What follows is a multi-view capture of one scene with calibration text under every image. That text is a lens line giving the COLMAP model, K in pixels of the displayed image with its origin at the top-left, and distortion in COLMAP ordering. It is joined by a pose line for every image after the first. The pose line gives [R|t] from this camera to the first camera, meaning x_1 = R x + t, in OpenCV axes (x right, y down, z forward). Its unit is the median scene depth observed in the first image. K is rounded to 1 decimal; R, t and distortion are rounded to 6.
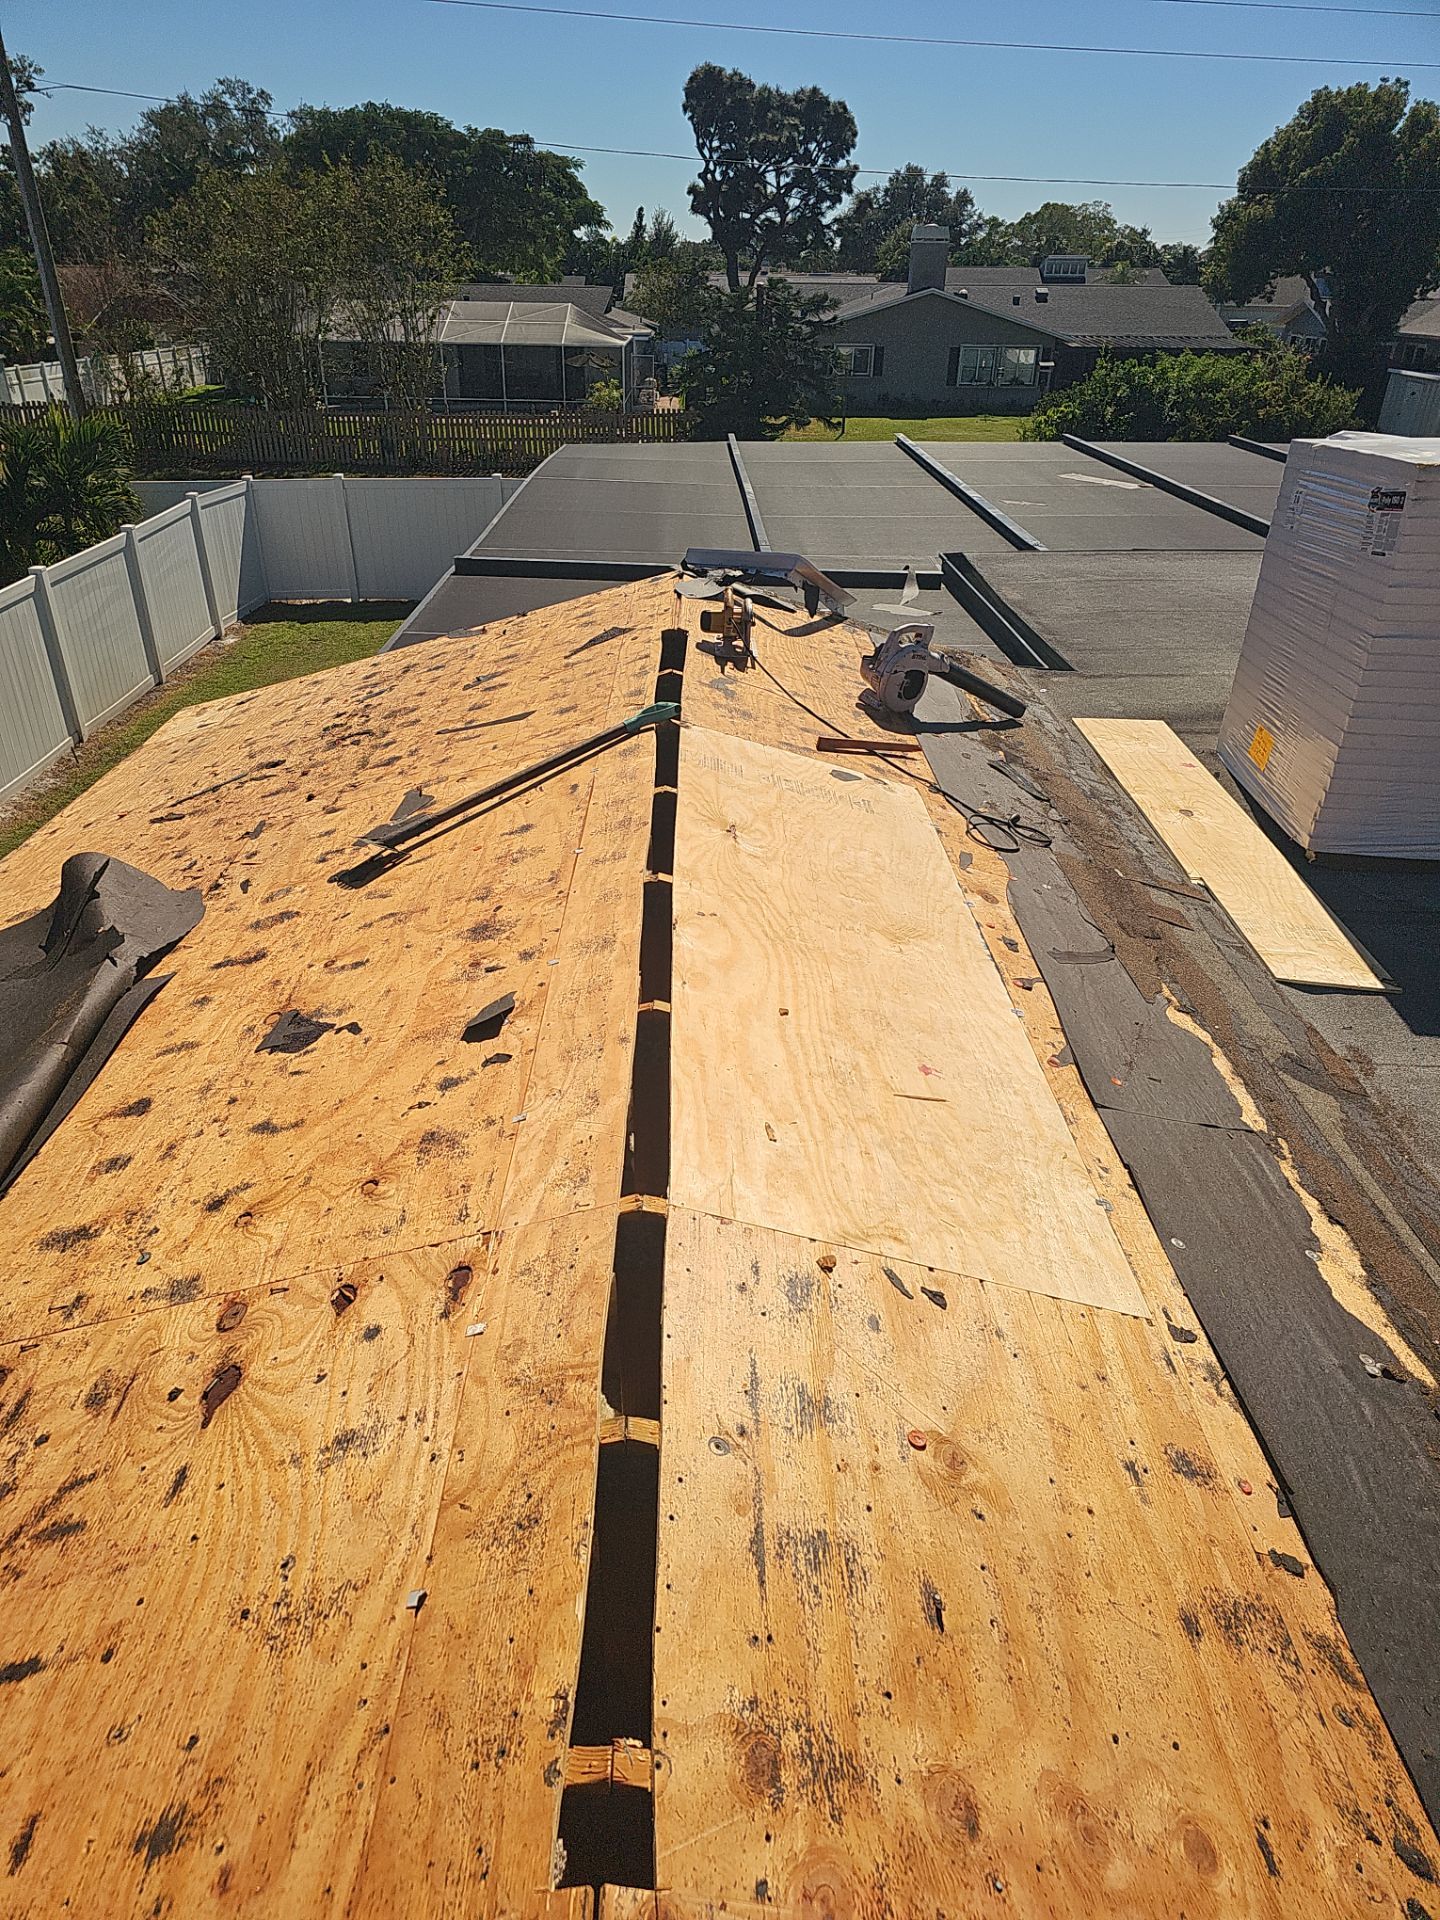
lens RADIAL K [[1250.2, 0, 704.8], [0, 1250.2, 908.9], [0, 0, 1]] dist [0.042181, -0.043912]
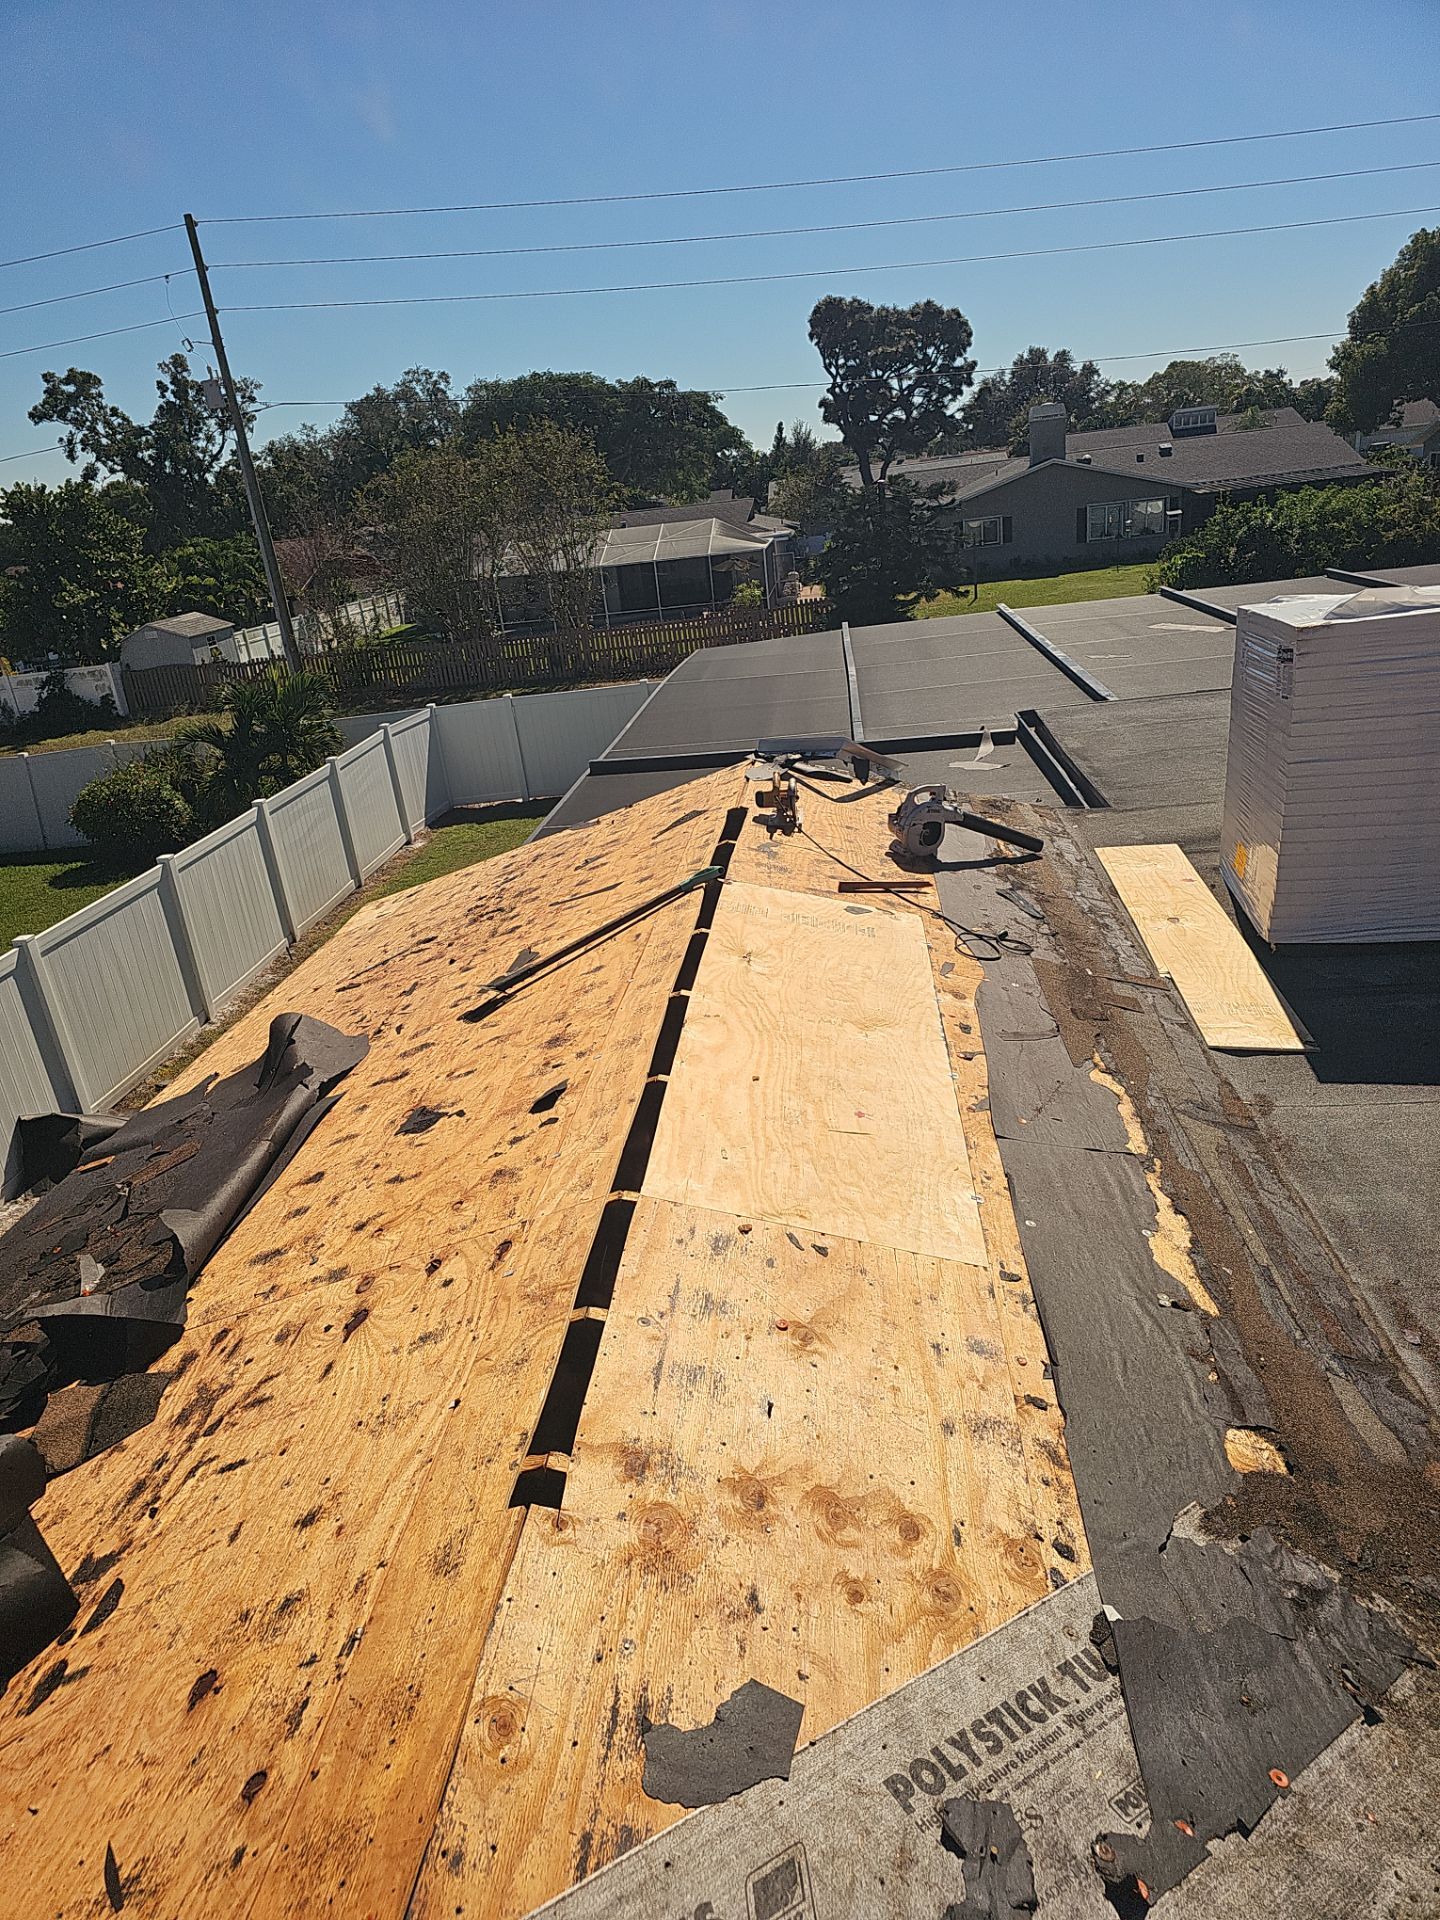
lens RADIAL K [[1244.8, 0, 728.1], [0, 1244.8, 864.9], [0, 0, 1]] dist [0.075523, -0.136570]
pose [[0.988429, -0.087194, -0.124120, 0.120331], [0.065697, 0.983628, -0.167811, 0.042294], [0.136720, 0.157715, 0.977974, -0.210786]]
